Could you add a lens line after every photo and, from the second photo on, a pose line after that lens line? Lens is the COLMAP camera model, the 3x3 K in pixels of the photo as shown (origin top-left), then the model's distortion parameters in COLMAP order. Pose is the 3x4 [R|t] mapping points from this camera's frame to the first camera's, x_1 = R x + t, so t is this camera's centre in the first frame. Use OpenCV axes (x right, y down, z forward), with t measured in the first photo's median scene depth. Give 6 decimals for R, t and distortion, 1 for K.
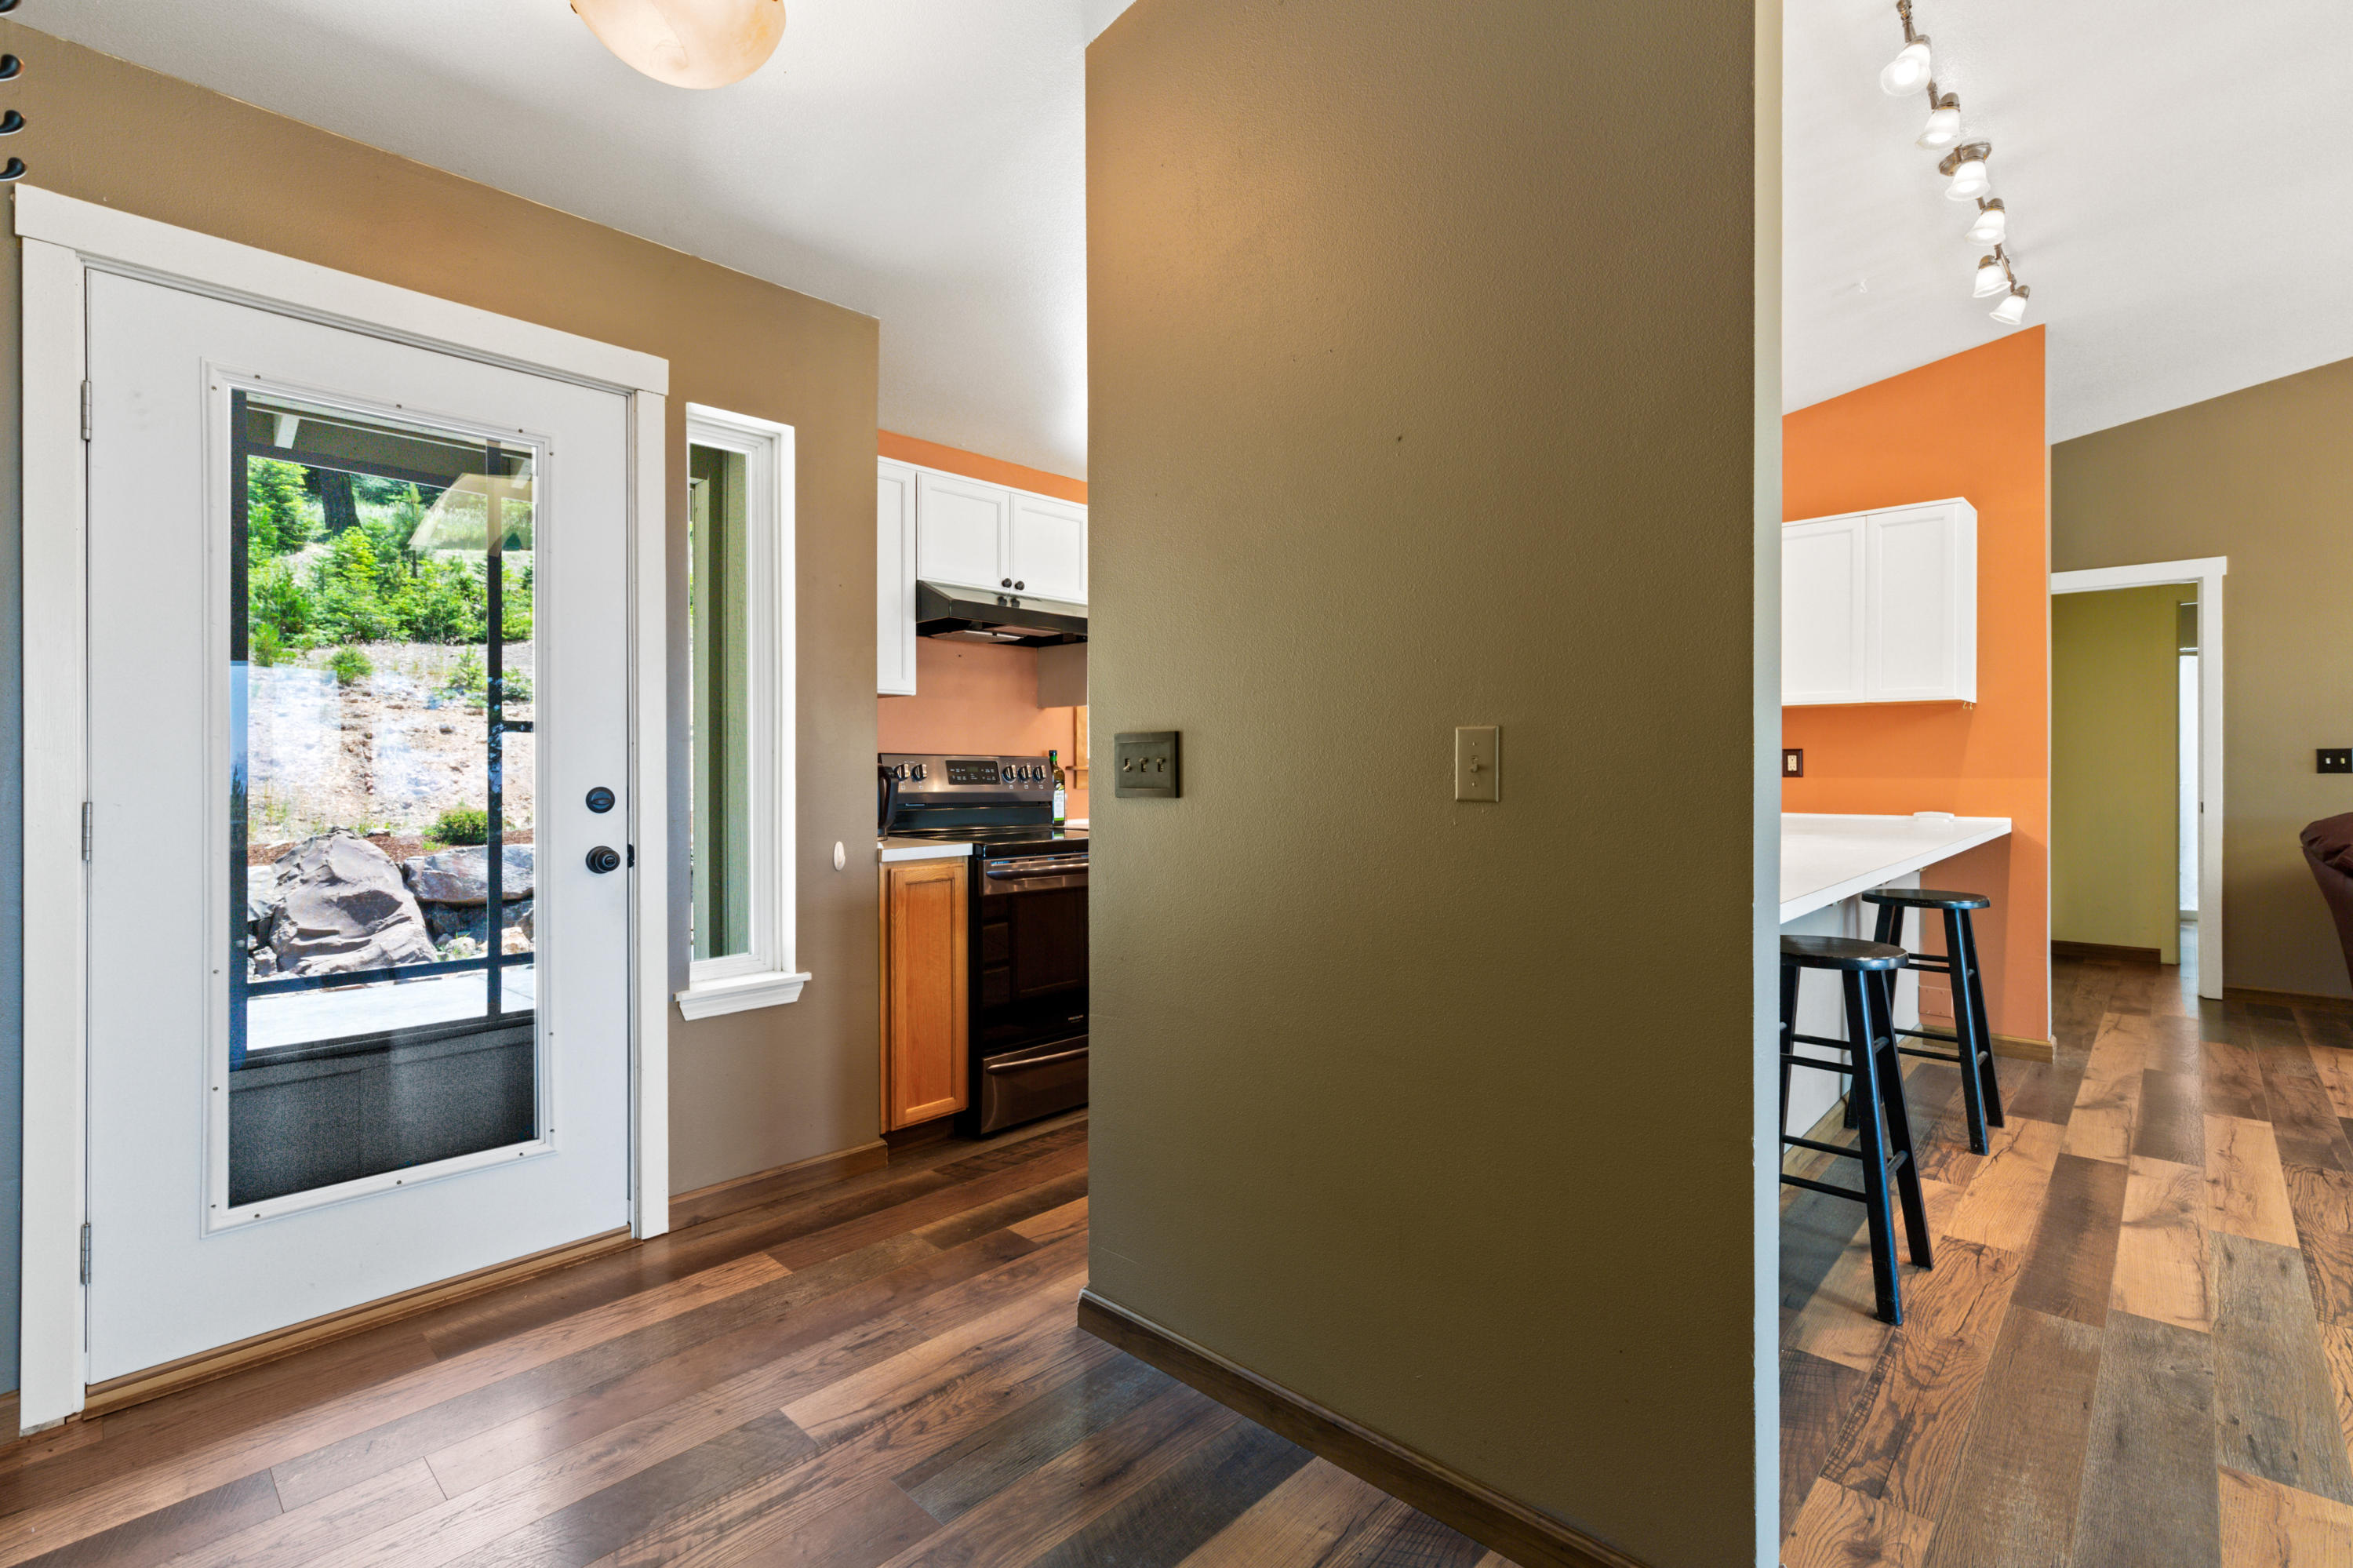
lens RADIAL K [[1064.1, 0, 1185.4], [0, 1064.1, 774.8], [0, 0, 1]] dist [0.009958, -0.003811]
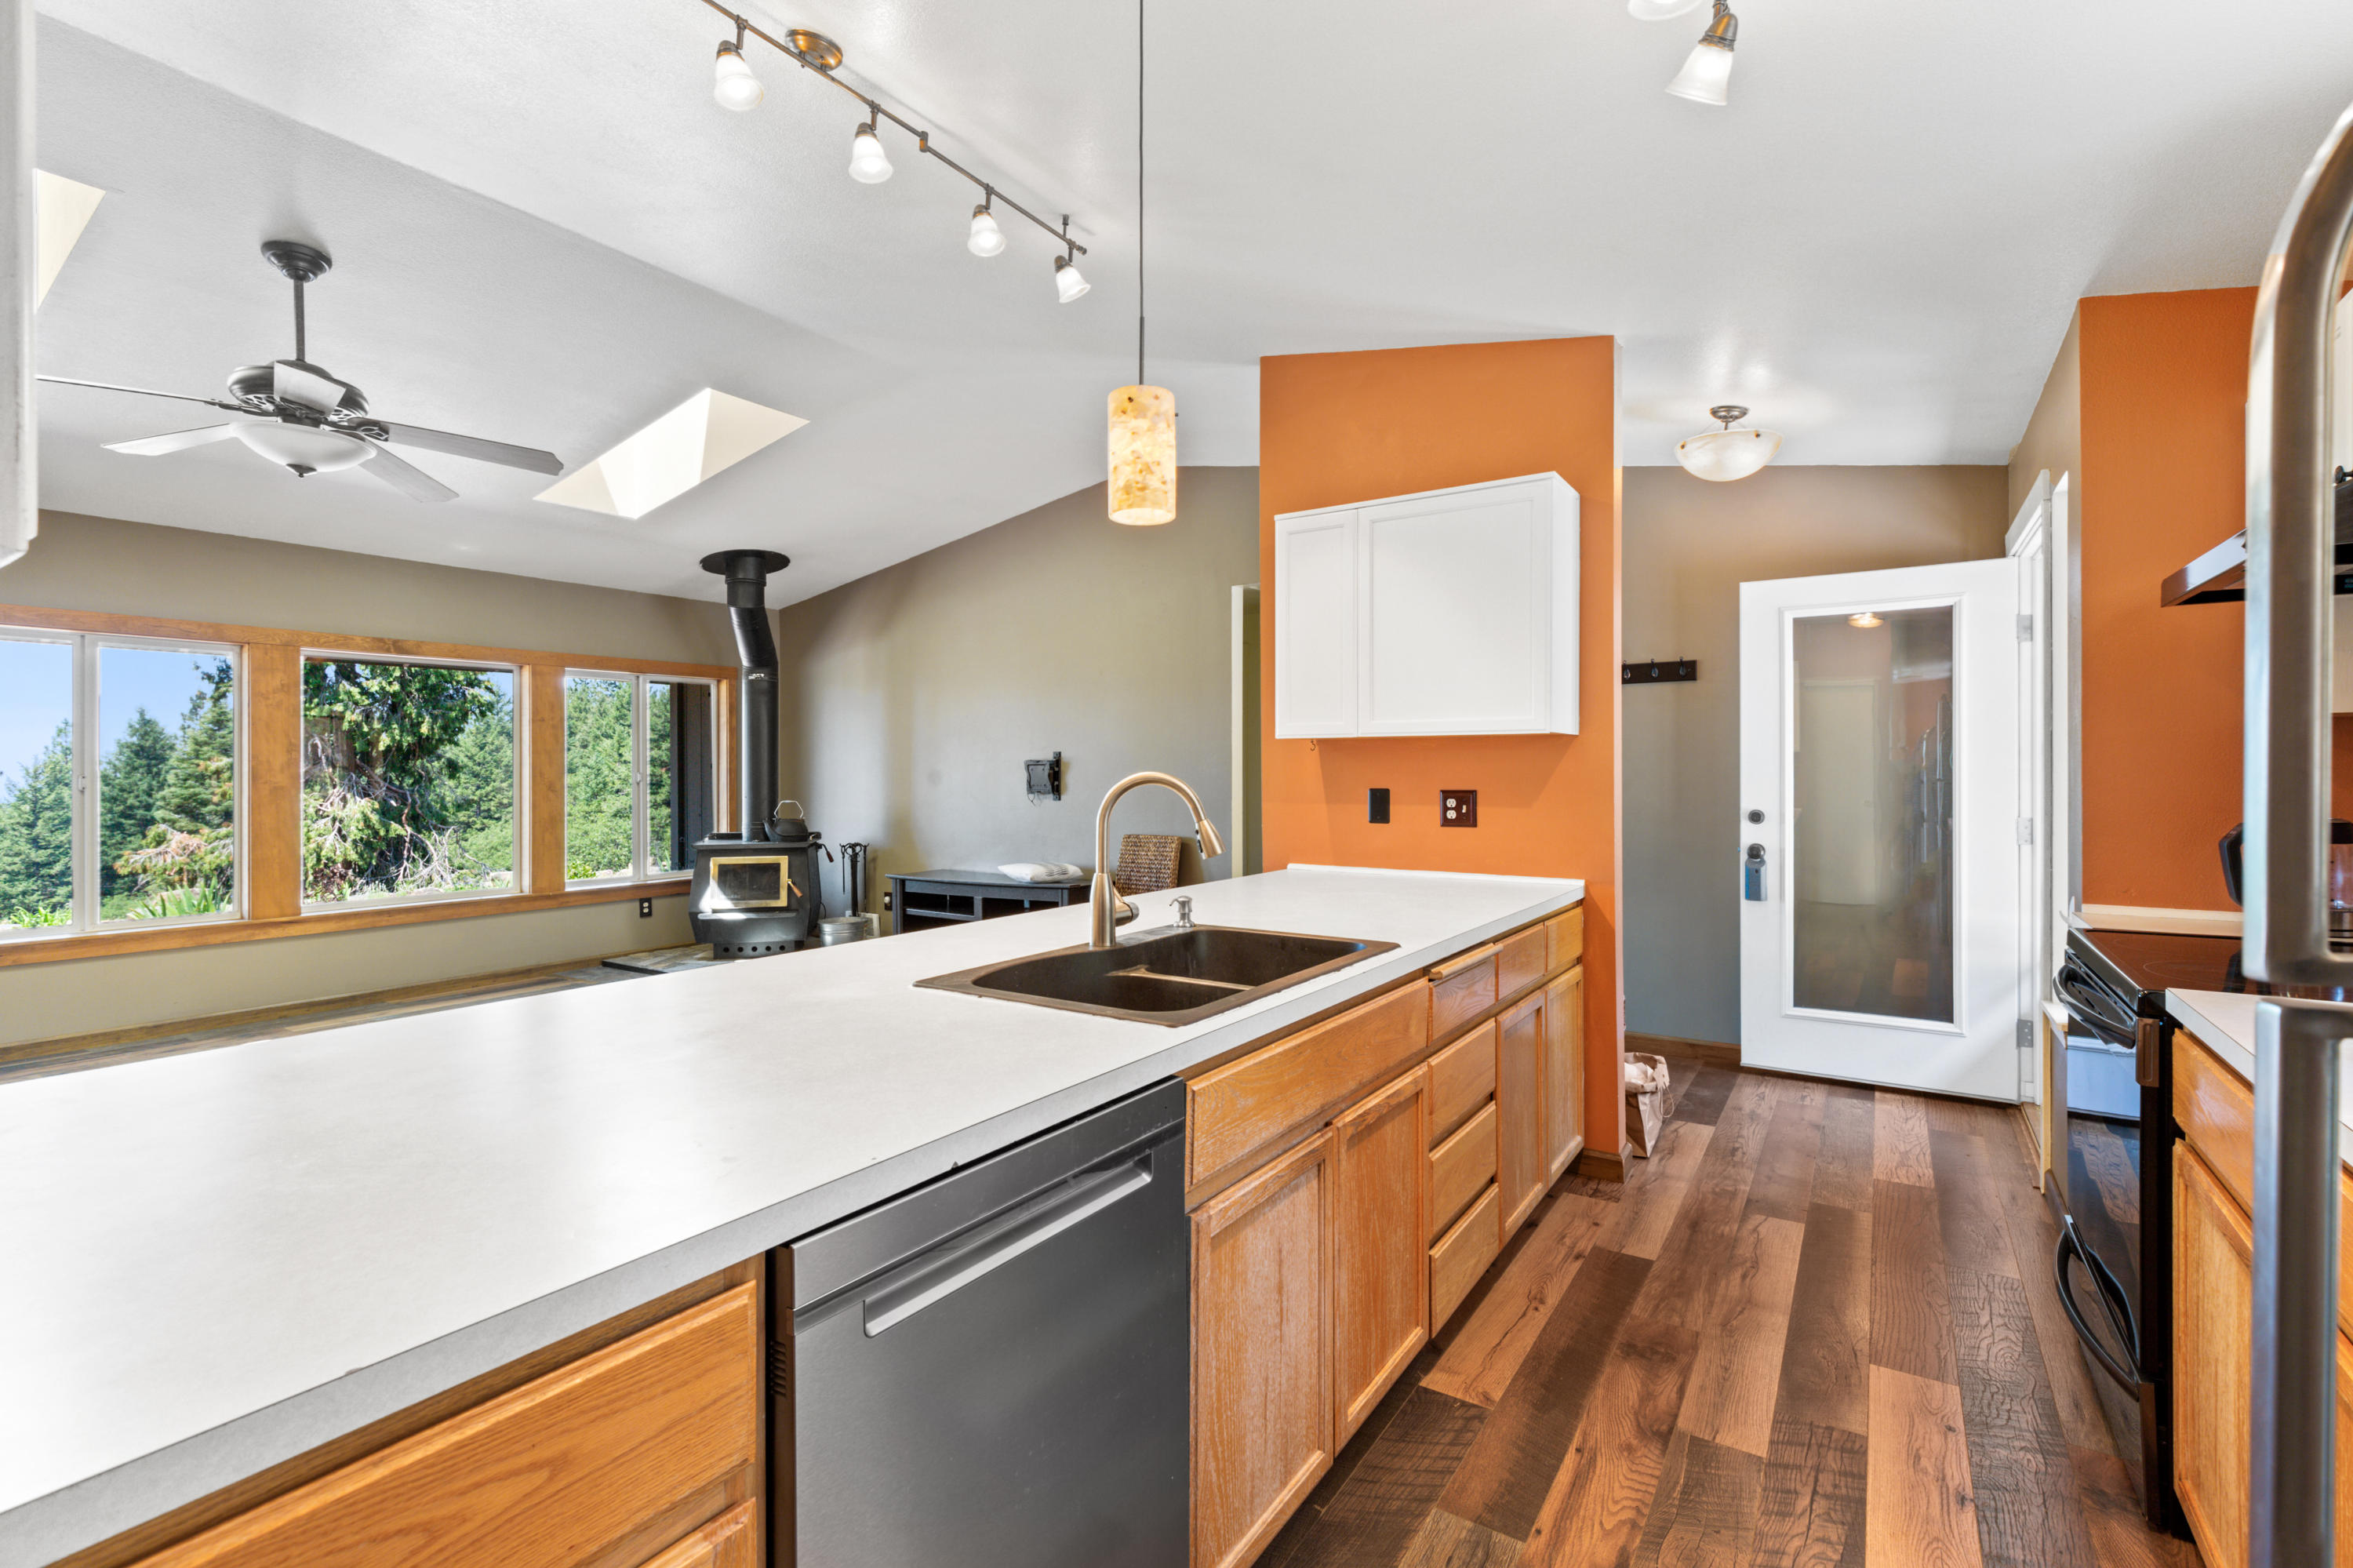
lens RADIAL K [[1064.1, 0, 1174.1], [0, 1064.1, 775.3], [0, 0, 1]] dist [0.009958, -0.003811]
pose [[-0.985885, 0.008562, -0.167205, 0.440661], [0.007156, 0.999934, 0.009008, -0.040986], [0.167271, 0.007684, -0.985881, 1.305746]]
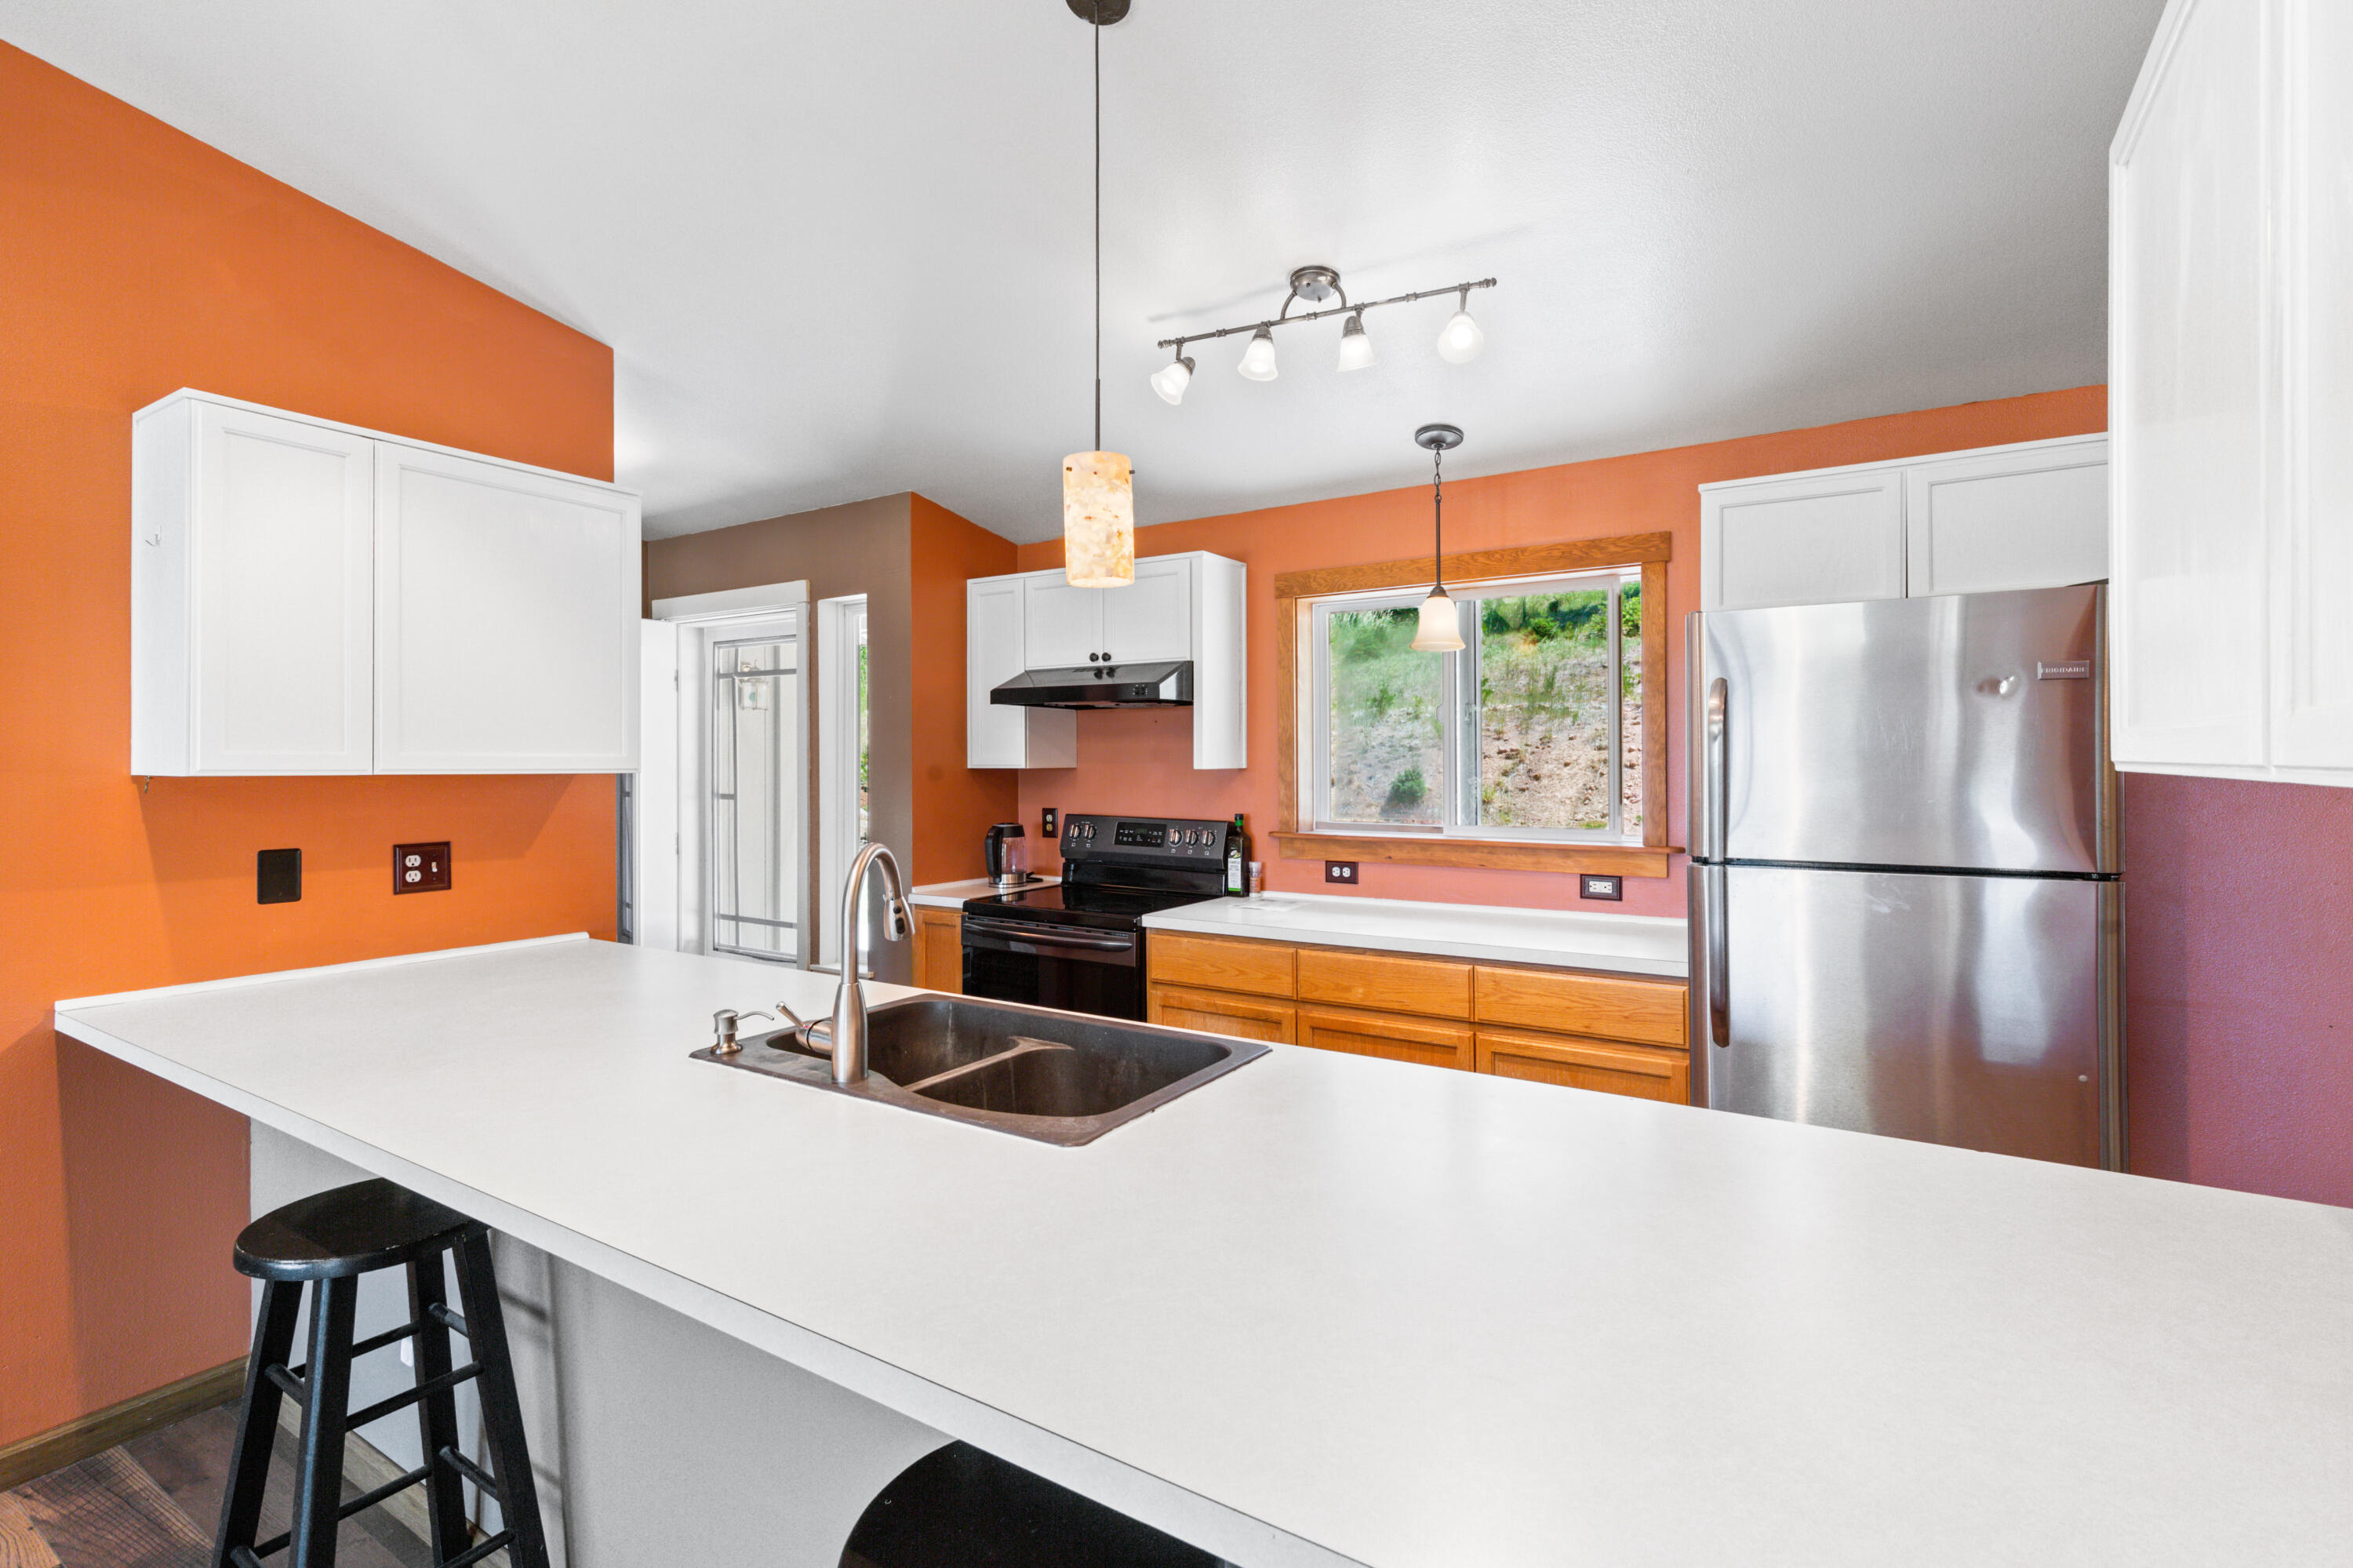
lens RADIAL K [[1064.1, 0, 1185.0], [0, 1064.1, 759.7], [0, 0, 1]] dist [0.009958, -0.003811]
pose [[0.188408, 0.000597, -0.982091, 0.804891], [-0.003928, 0.999992, -0.000146, -0.072757], [0.982083, 0.003885, 0.188409, 0.815316]]
